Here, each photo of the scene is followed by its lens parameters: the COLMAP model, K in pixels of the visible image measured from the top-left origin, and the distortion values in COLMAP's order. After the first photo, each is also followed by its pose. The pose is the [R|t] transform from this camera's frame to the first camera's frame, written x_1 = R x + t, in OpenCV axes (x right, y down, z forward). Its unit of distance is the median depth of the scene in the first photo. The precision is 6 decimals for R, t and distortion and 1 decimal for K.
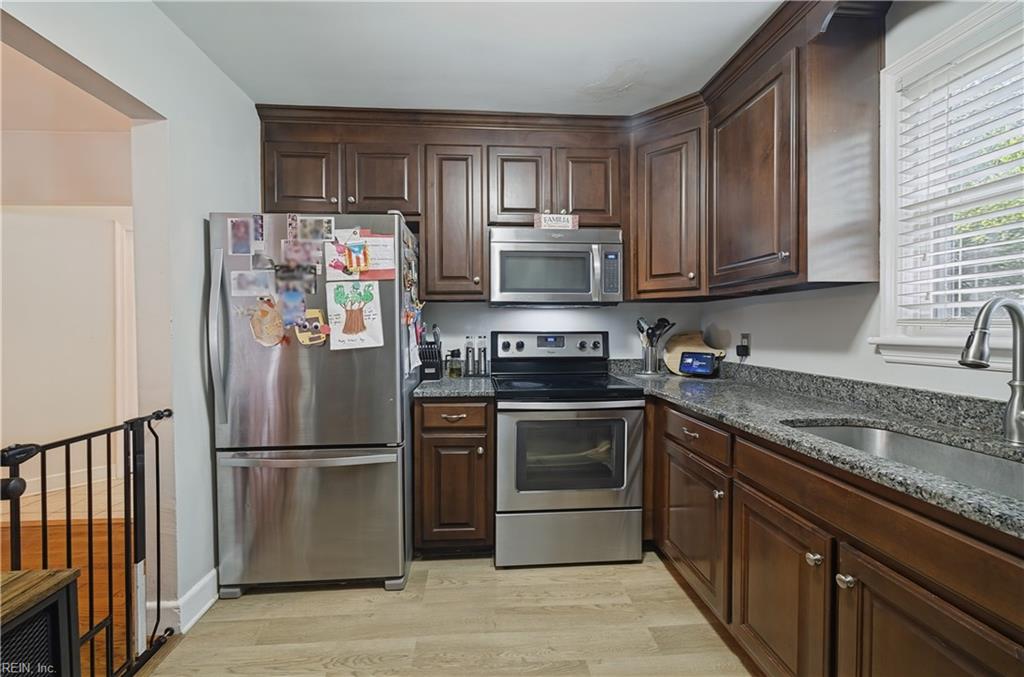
lens RADIAL K [[408.8, 0, 508.9], [0, 408.8, 328.0], [0, 0, 1]] dist [-0.000267, 0.000214]
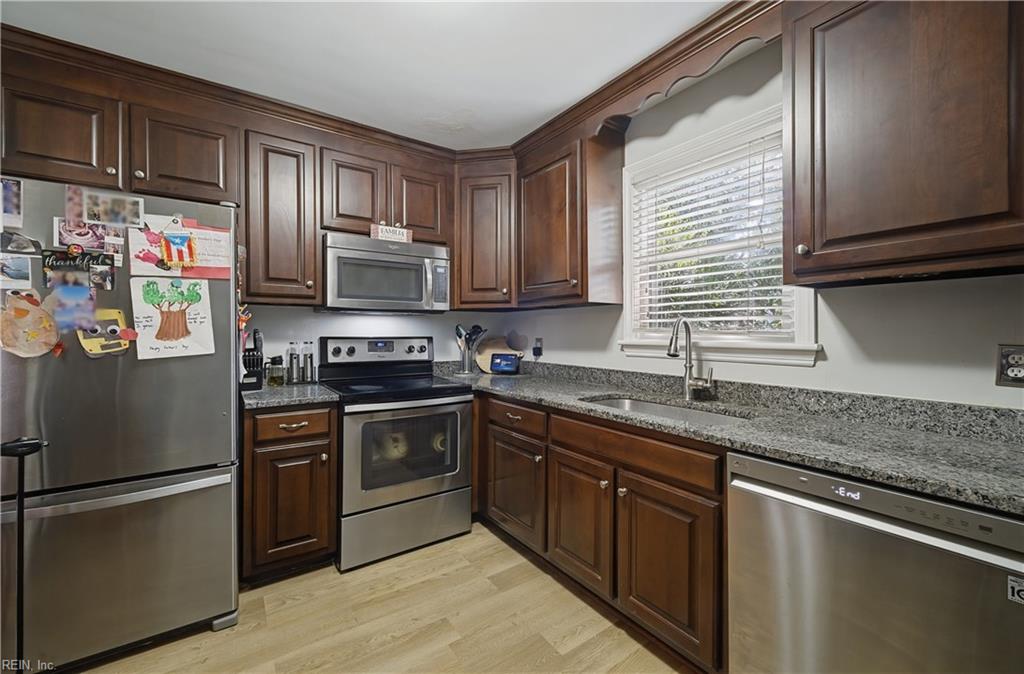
lens RADIAL K [[408.8, 0, 508.9], [0, 408.8, 326.5], [0, 0, 1]] dist [-0.000267, 0.000214]
pose [[0.859130, 0.011746, 0.511622, -0.199609], [-0.003385, 0.999845, -0.017272, -0.000913], [-0.511746, 0.013107, 0.859037, -0.081997]]
